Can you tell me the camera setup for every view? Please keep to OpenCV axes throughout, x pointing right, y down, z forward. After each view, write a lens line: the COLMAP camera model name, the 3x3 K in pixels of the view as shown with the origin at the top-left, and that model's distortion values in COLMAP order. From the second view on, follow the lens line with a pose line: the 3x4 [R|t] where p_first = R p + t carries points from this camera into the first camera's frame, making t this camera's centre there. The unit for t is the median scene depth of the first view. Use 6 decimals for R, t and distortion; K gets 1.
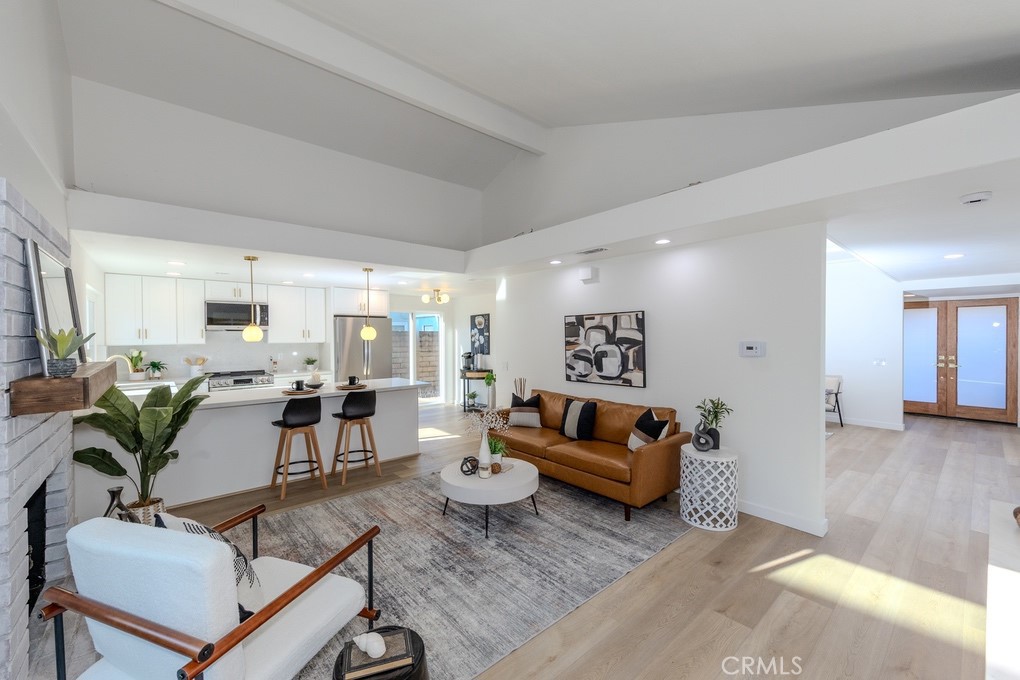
lens RADIAL K [[411.9, 0, 509.2], [0, 411.9, 339.8], [0, 0, 1]] dist [0.004537, 0.000442]
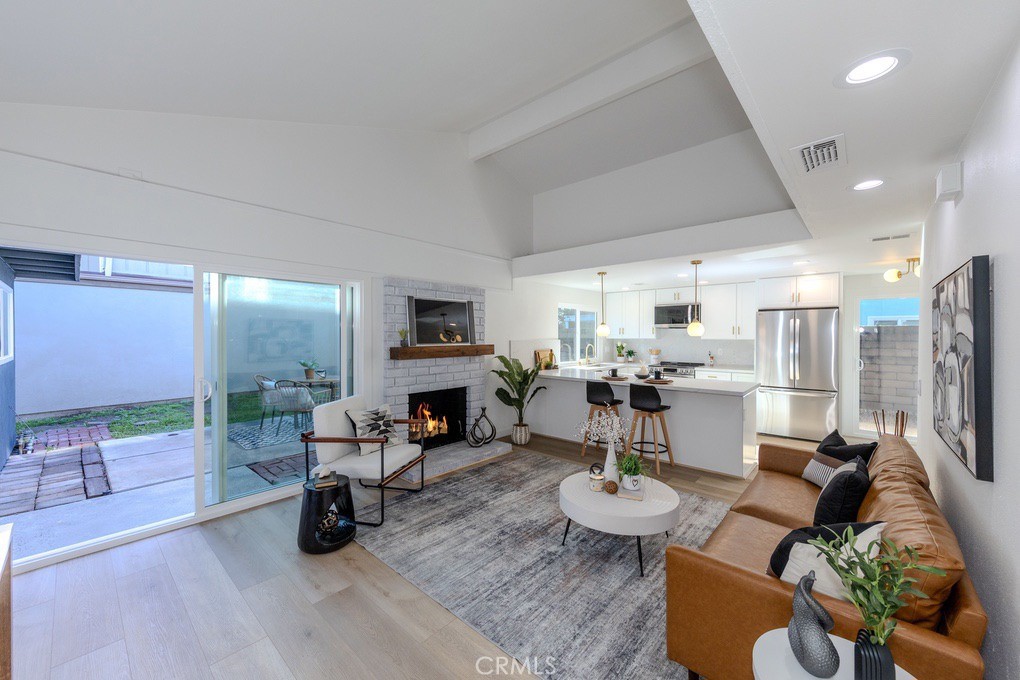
lens RADIAL K [[389.0, 0, 509.9], [0, 389.0, 337.2], [0, 0, 1]] dist [0.002913, 0.000056]
pose [[0.120237, 0.012324, -0.992669, 1.017755], [-0.011540, 0.999873, 0.011016, -0.005835], [0.992678, 0.010131, 0.120364, 0.962105]]
